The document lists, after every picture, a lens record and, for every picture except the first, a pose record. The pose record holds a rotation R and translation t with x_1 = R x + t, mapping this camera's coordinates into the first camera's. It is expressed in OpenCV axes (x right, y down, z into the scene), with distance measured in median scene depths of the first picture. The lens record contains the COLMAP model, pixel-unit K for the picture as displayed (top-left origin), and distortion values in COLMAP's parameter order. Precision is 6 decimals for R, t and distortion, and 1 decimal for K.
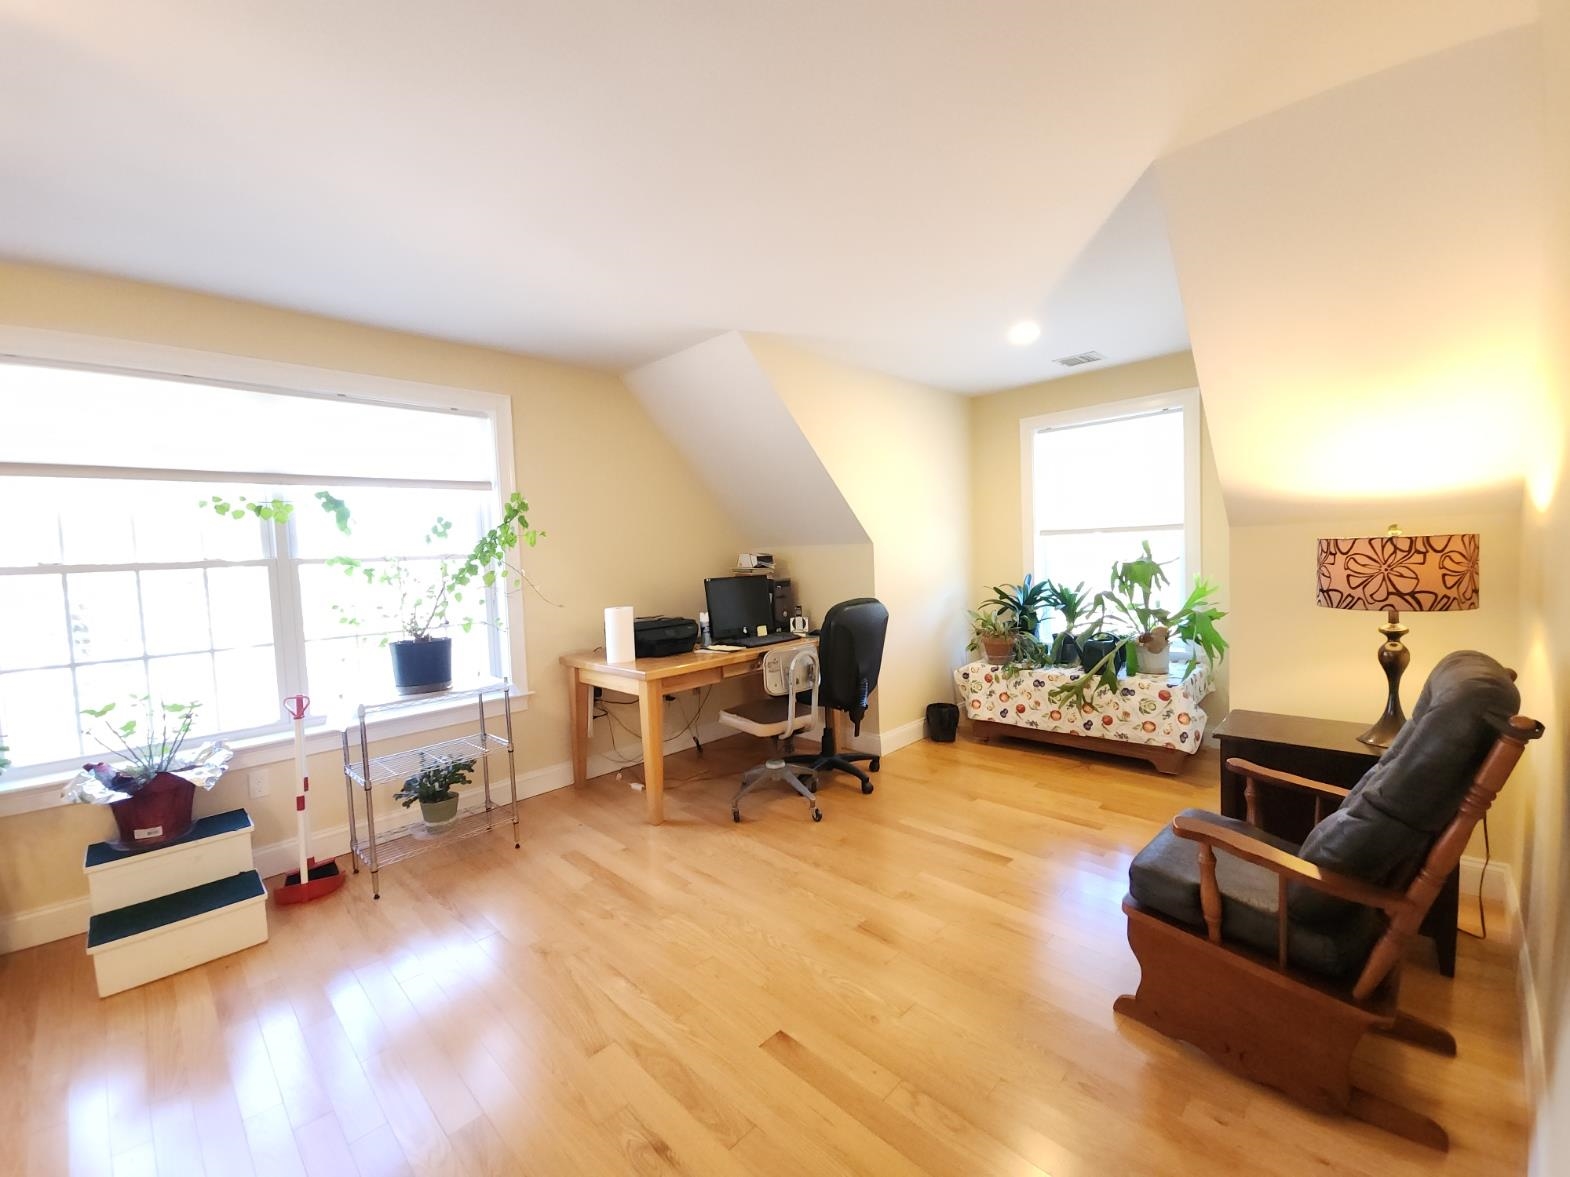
lens RADIAL K [[626.3, 0, 785.0], [0, 626.3, 588.5], [0, 0, 1]] dist [0.000022, -0.007826]
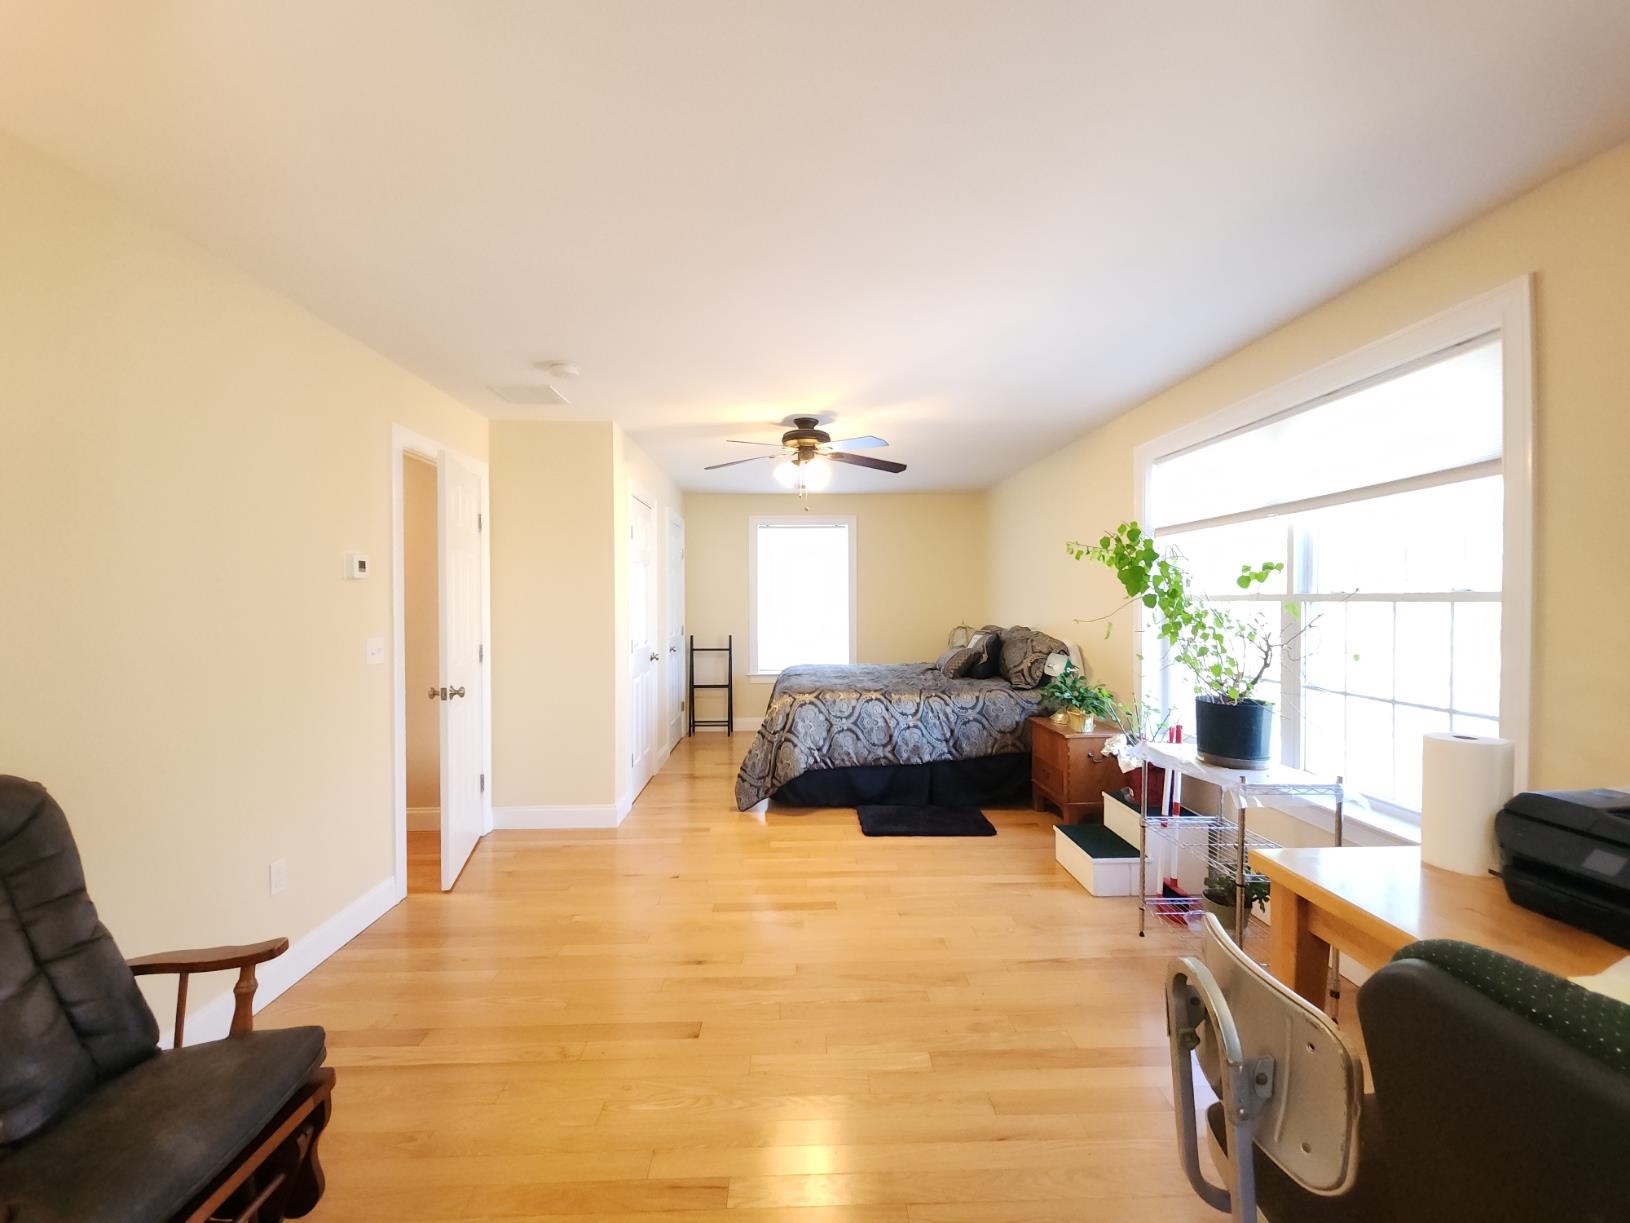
lens RADIAL K [[663.4, 0, 815.0], [0, 663.4, 611.5], [0, 0, 1]] dist [0.000604, 0.000052]
pose [[-0.689396, 0.052993, -0.722444, 0.466301], [-0.014824, 0.996080, 0.087211, -0.114557], [0.724233, 0.070832, -0.685908, 1.332822]]
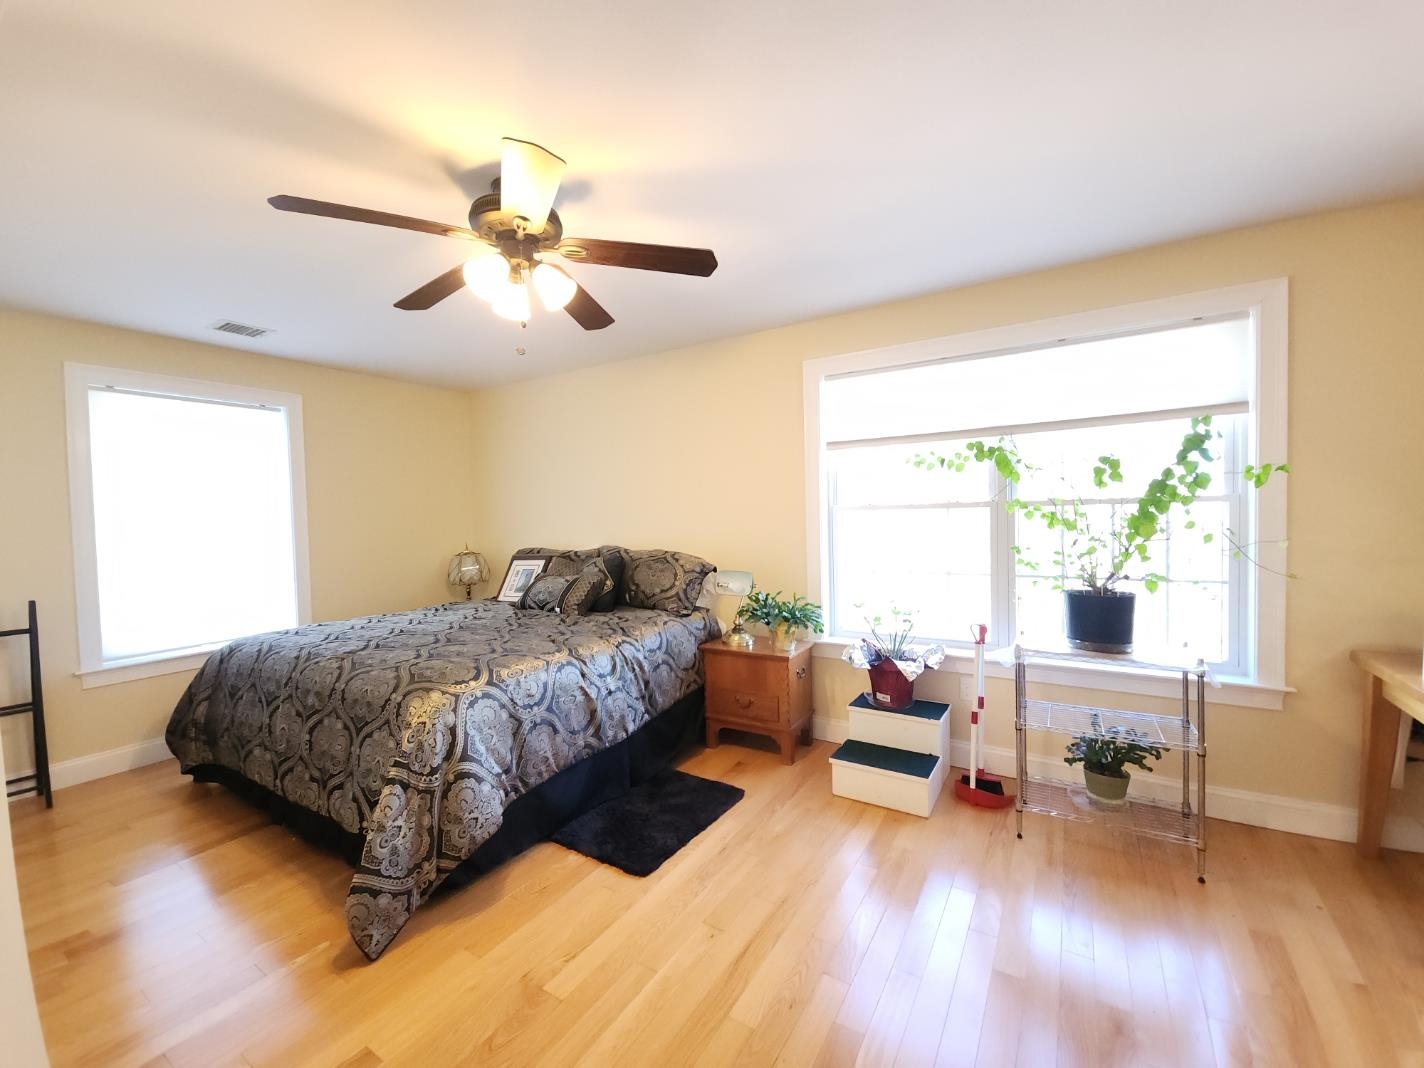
lens RADIAL K [[581.7, 0, 712.1], [0, 581.7, 531.8], [0, 0, 1]] dist [-0.000716, -0.000299]
pose [[0.204369, 0.060226, -0.977039, 0.139756], [-0.041443, 0.997743, 0.052834, -0.029204], [0.978016, 0.029693, 0.206404, 0.304390]]
